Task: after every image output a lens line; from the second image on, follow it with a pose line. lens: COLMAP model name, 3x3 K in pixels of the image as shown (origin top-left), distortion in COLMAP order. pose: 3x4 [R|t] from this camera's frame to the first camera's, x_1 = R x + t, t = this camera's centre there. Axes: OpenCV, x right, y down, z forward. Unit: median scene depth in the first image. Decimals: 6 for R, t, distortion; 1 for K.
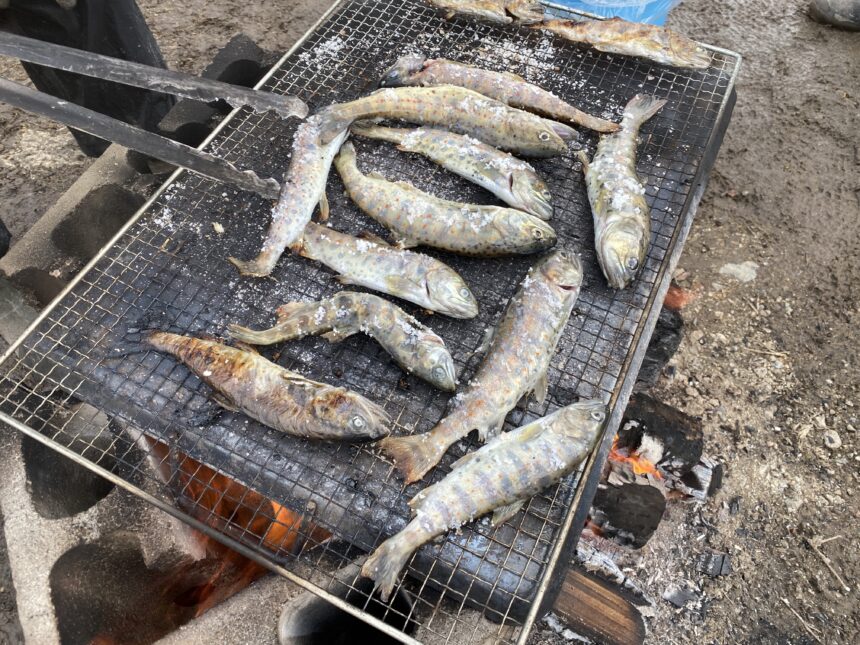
lens RADIAL K [[654.9, 0, 430.0], [0, 654.9, 322.5], [0, 0, 1]] dist [0.022450, -0.008426]
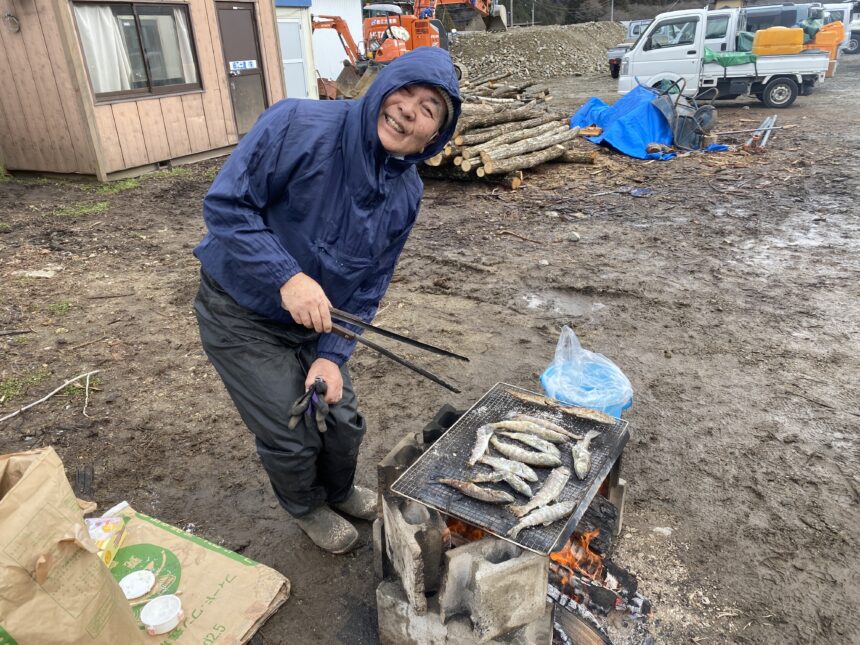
lens RADIAL K [[654.9, 0, 430.0], [0, 654.9, 322.5], [0, 0, 1]] dist [0.022450, -0.008426]
pose [[0.995877, 0.056617, -0.070872, -0.219121], [-0.086550, 0.826973, -0.555540, 0.955851], [0.027156, 0.559383, 0.828464, -1.727396]]
